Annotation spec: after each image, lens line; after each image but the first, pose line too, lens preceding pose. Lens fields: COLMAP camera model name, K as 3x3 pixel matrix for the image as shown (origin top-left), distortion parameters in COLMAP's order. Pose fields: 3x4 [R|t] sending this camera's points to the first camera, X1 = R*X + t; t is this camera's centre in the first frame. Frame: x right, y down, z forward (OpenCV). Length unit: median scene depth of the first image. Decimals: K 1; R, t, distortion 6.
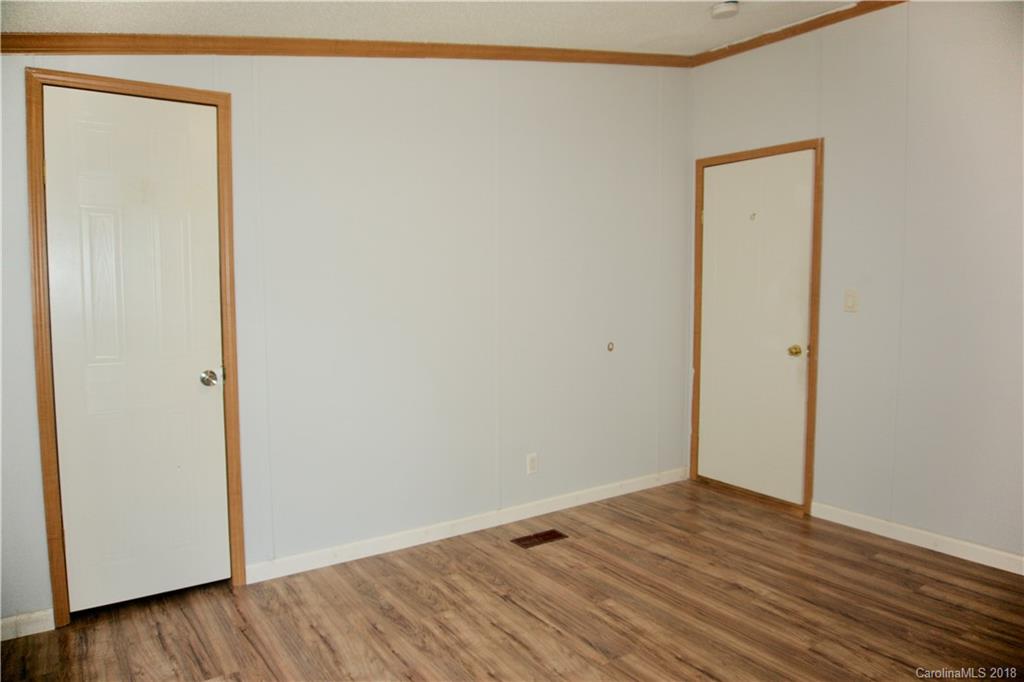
lens RADIAL K [[684.5, 0, 512.9], [0, 684.5, 336.6], [0, 0, 1]] dist [-0.049044, -0.004145]
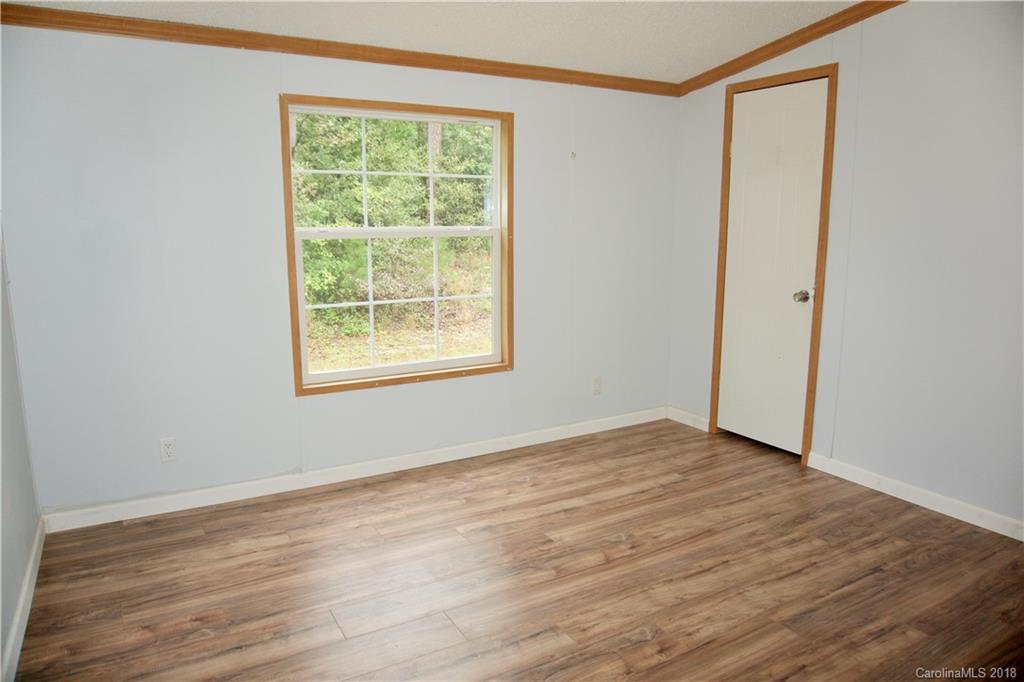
lens RADIAL K [[684.5, 0, 510.0], [0, 684.5, 338.9], [0, 0, 1]] dist [-0.049044, -0.004145]
pose [[-0.088999, 0.175968, -0.980364, 0.933206], [-0.067798, 0.980917, 0.182222, -0.059782], [0.993722, 0.082685, -0.075371, 0.585081]]
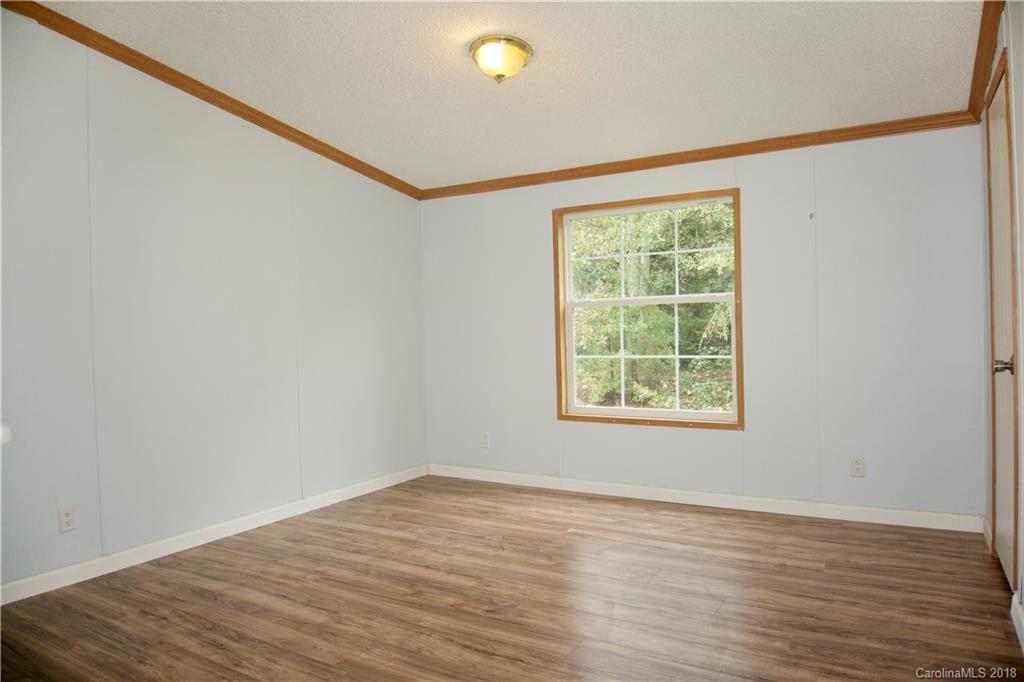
lens RADIAL K [[684.5, 0, 510.4], [0, 684.5, 341.5], [0, 0, 1]] dist [-0.049044, -0.004145]
pose [[-0.916162, 0.037522, -0.399047, 0.558482], [0.002167, 0.996058, 0.088683, -0.054938], [0.400802, 0.080383, -0.912632, 1.640107]]
